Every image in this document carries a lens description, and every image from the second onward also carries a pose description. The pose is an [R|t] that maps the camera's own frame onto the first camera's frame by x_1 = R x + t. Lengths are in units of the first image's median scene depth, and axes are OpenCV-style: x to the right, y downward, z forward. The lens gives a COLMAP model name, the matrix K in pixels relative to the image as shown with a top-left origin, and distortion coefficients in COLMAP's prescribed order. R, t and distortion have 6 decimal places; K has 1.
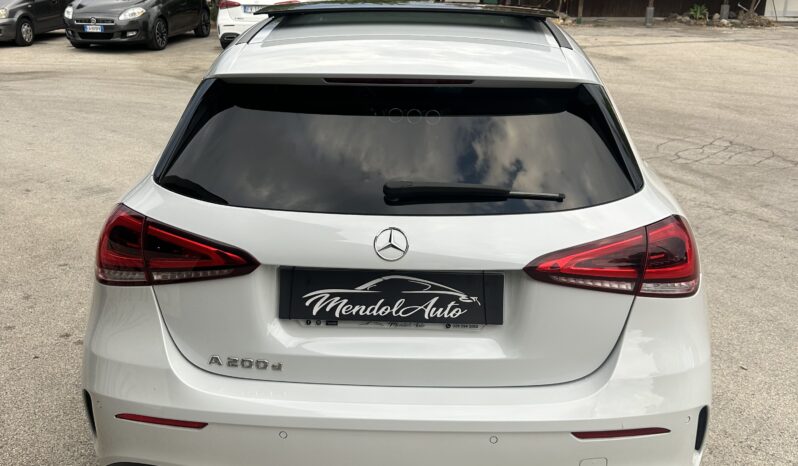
lens RADIAL K [[763.2, 0, 410.9], [0, 763.2, 216.6], [0, 0, 1]] dist [0.066848, 0.000000]
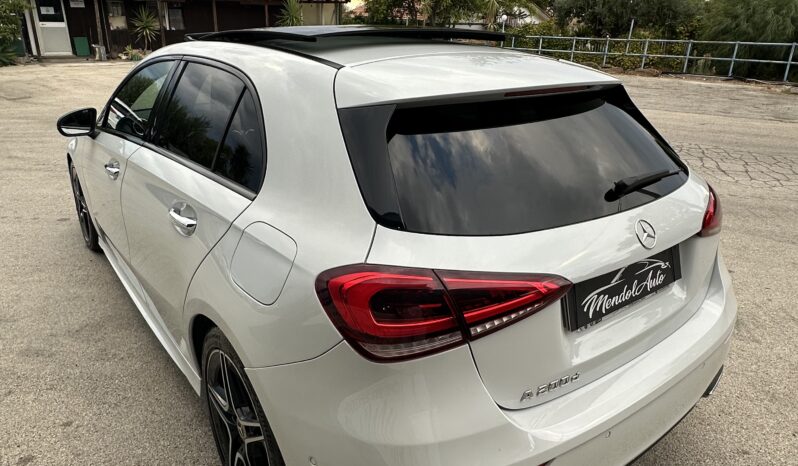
lens RADIAL K [[549.4, 0, 404.5], [0, 549.4, 227.8], [0, 0, 1]] dist [-0.002469, -0.002347]
pose [[0.780577, -0.215239, 0.586831, -0.729290], [0.182575, 0.976411, 0.115276, -0.123595], [-0.597800, 0.017159, 0.801461, 0.536331]]
